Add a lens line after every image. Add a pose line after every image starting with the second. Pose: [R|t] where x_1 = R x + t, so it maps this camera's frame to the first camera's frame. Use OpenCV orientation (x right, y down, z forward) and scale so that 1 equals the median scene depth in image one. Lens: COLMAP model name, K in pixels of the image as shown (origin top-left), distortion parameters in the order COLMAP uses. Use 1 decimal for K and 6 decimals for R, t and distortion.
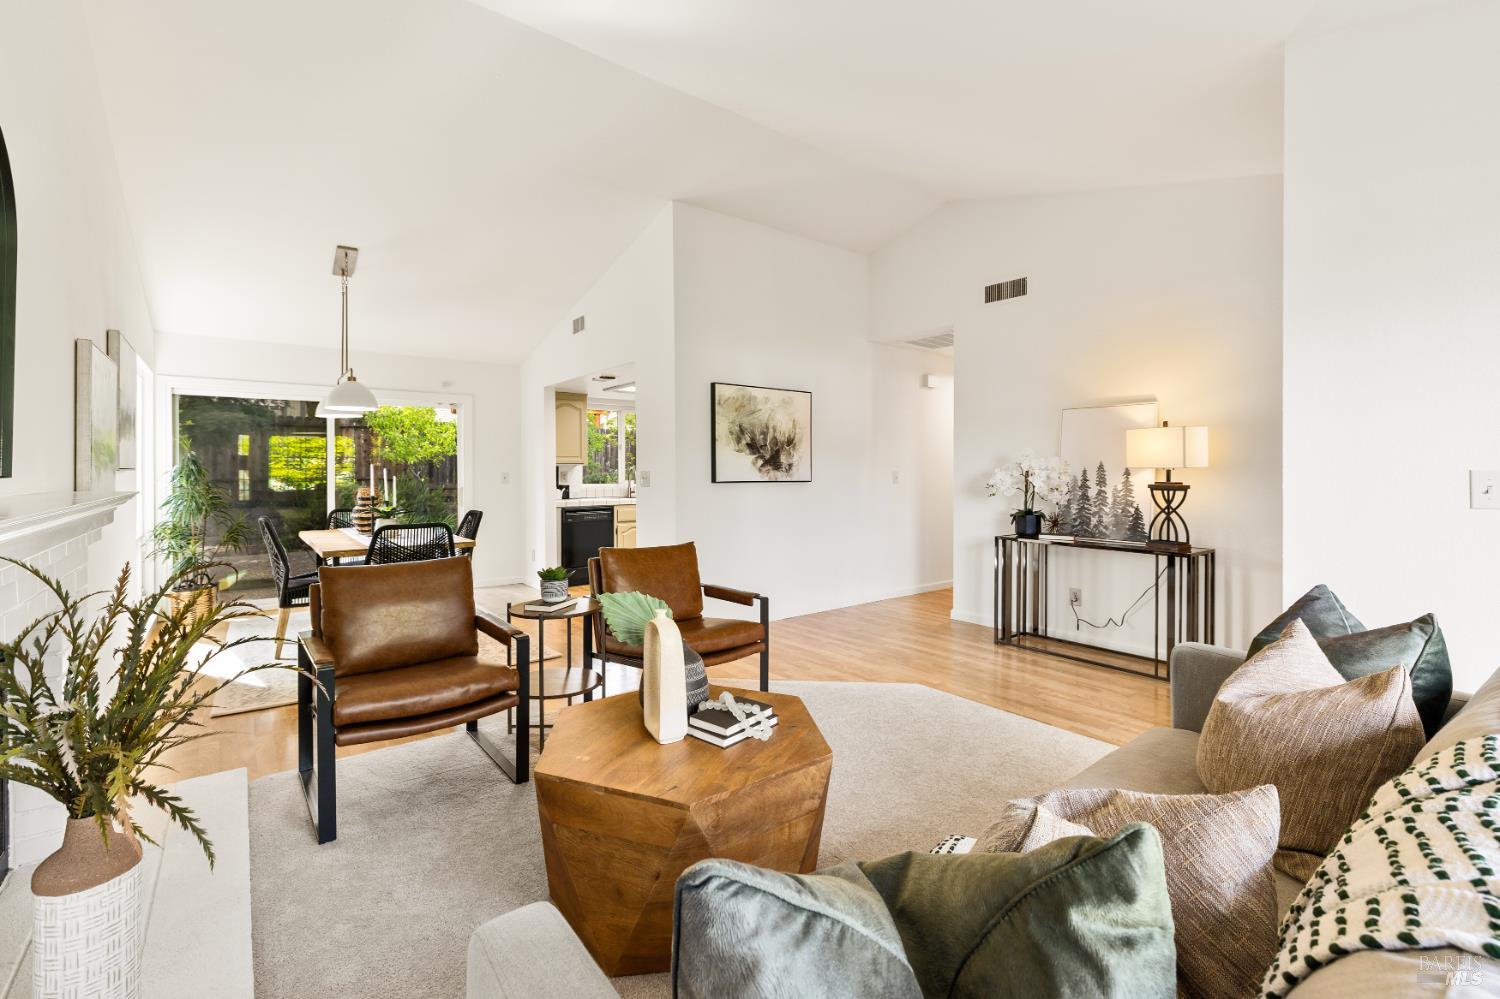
lens RADIAL K [[652.1, 0, 746.7], [0, 652.1, 473.2], [0, 0, 1]] dist [0.000798, 0.000257]
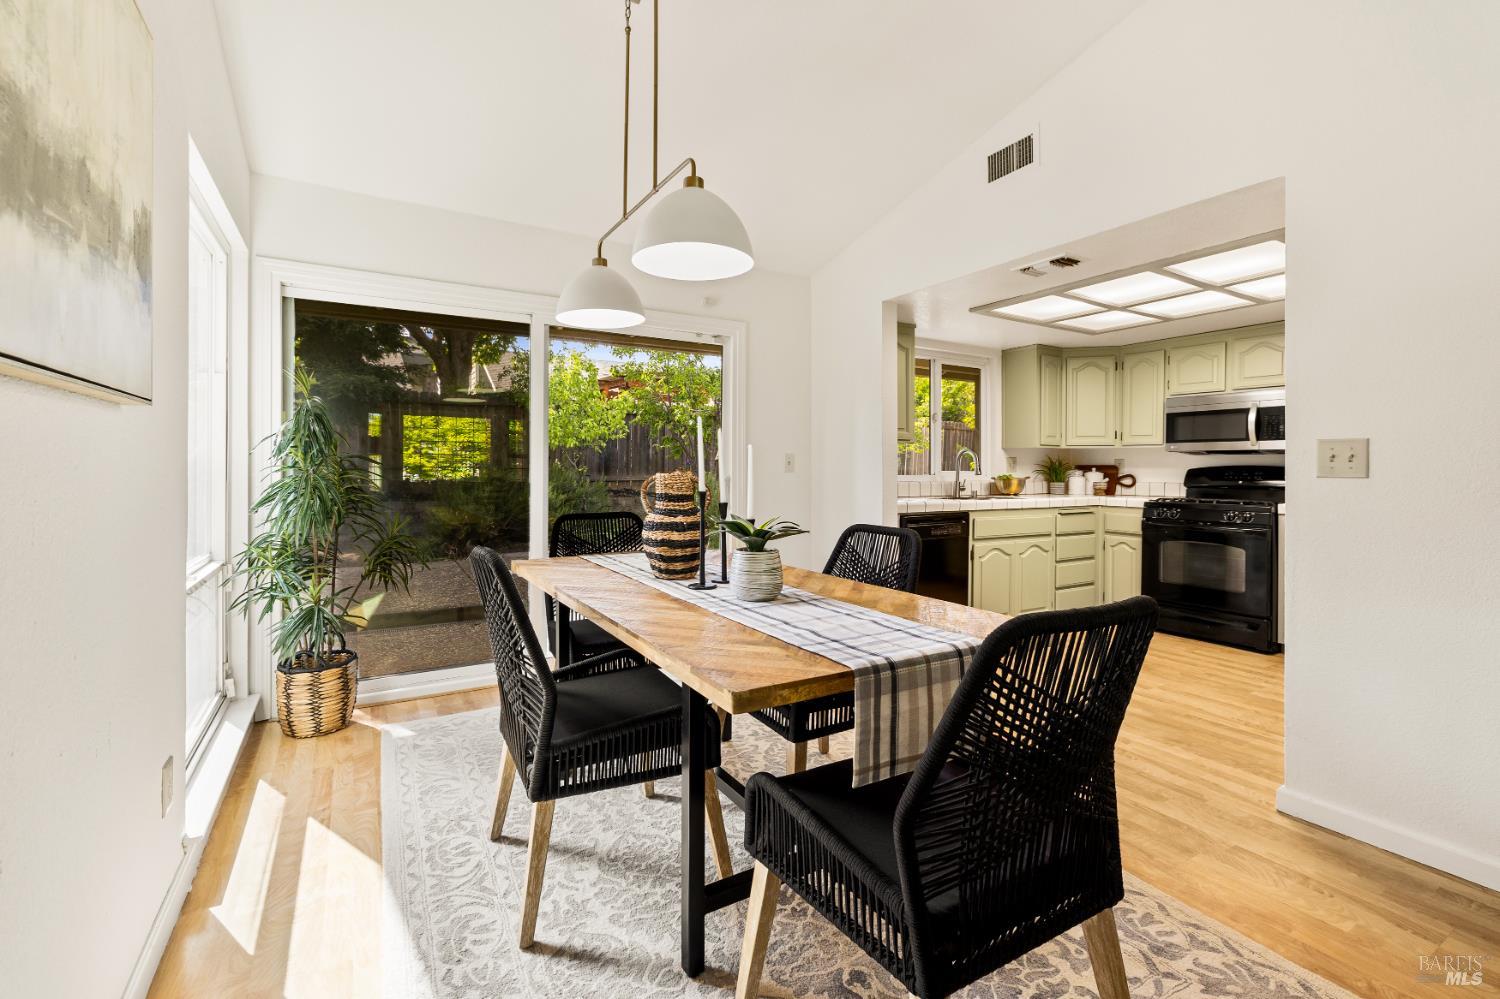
lens RADIAL K [[670.0, 0, 752.9], [0, 670.0, 477.3], [0, 0, 1]] dist [-0.000764, -0.000026]
pose [[0.991639, 0.012488, -0.128438, -0.420265], [-0.011100, 0.999872, 0.011518, 0.017551], [0.128566, -0.009996, 0.991651, 0.498246]]
